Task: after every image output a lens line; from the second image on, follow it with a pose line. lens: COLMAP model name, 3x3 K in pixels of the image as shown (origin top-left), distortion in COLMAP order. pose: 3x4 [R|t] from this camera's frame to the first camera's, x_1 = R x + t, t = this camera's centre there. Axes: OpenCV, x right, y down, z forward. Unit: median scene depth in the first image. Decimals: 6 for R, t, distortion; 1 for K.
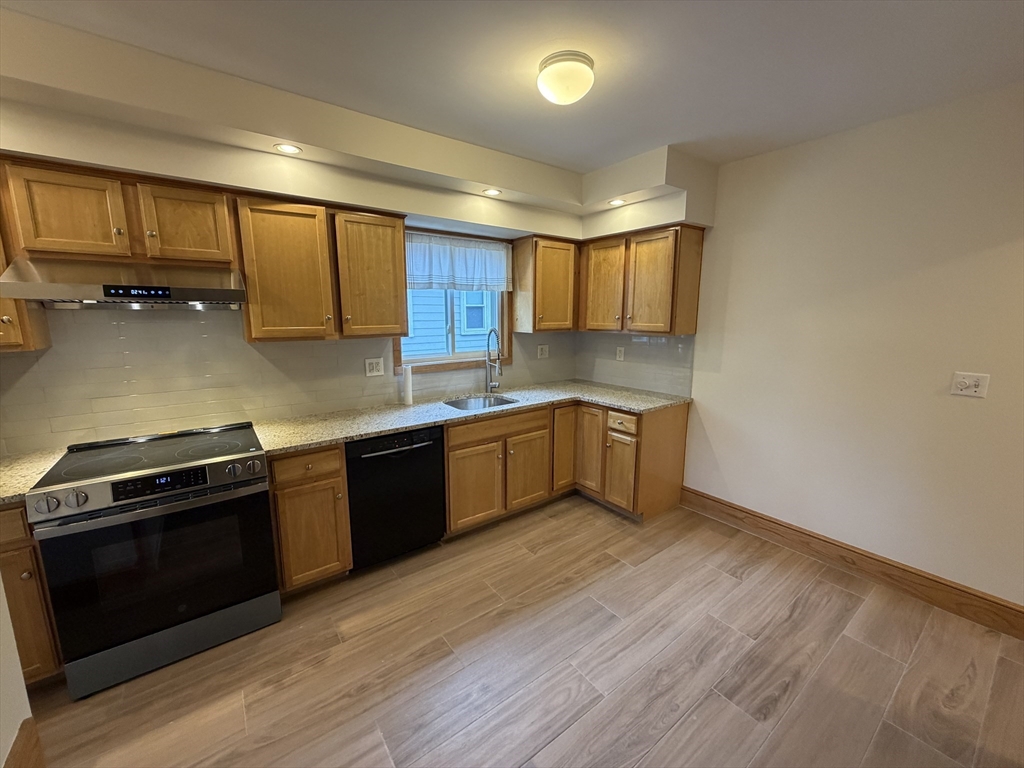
lens RADIAL K [[410.3, 0, 509.9], [0, 410.3, 382.9], [0, 0, 1]] dist [-0.005649, 0.000163]
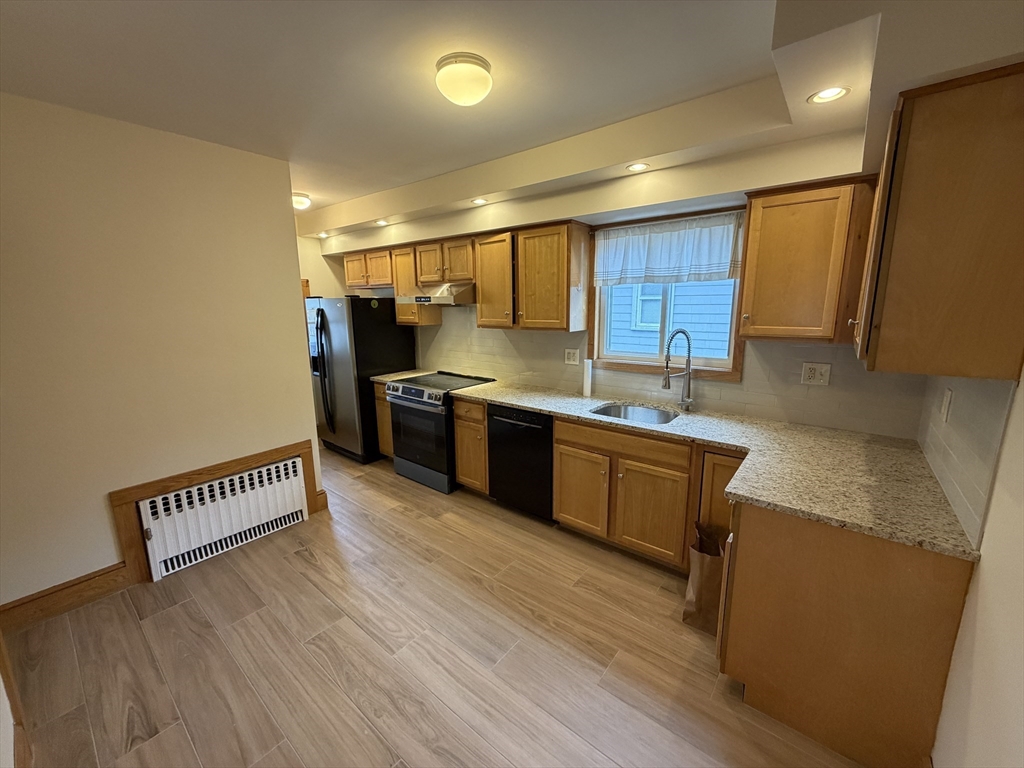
lens RADIAL K [[410.3, 0, 507.8], [0, 410.3, 381.7], [0, 0, 1]] dist [-0.005649, 0.000163]
pose [[0.237179, 0.181651, -0.954332, 0.943958], [-0.156289, 0.976701, 0.147066, -0.142716], [0.958812, 0.114271, 0.260043, 0.698716]]
